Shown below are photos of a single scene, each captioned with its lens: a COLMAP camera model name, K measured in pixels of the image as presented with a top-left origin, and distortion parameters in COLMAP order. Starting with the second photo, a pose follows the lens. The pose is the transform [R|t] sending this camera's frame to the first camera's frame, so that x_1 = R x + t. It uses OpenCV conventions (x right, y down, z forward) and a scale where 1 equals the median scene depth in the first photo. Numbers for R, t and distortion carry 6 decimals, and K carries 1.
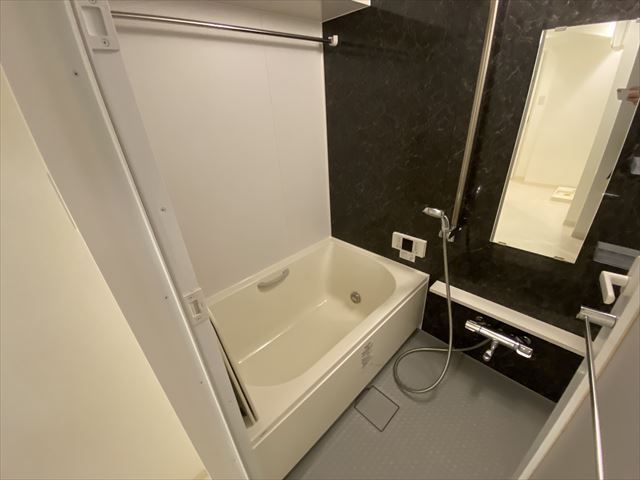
lens RADIAL K [[259.6, 0, 319.0], [0, 259.6, 238.5], [0, 0, 1]] dist [0.038891, -0.029564]
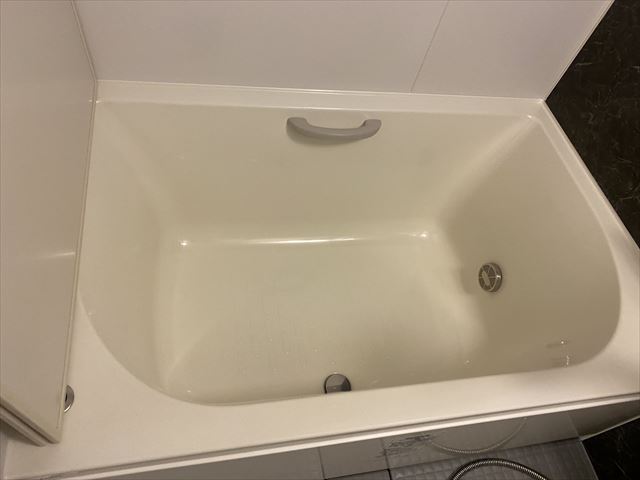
lens RADIAL K [[474.6, 0, 320.0], [0, 474.6, 240.0], [0, 0, 1]] dist [0.044812, -0.001722]
pose [[0.804462, 0.561231, -0.194580, 0.046943], [-0.441580, 0.784135, 0.436050, -0.015626], [0.397301, -0.264863, 0.878635, 0.295672]]
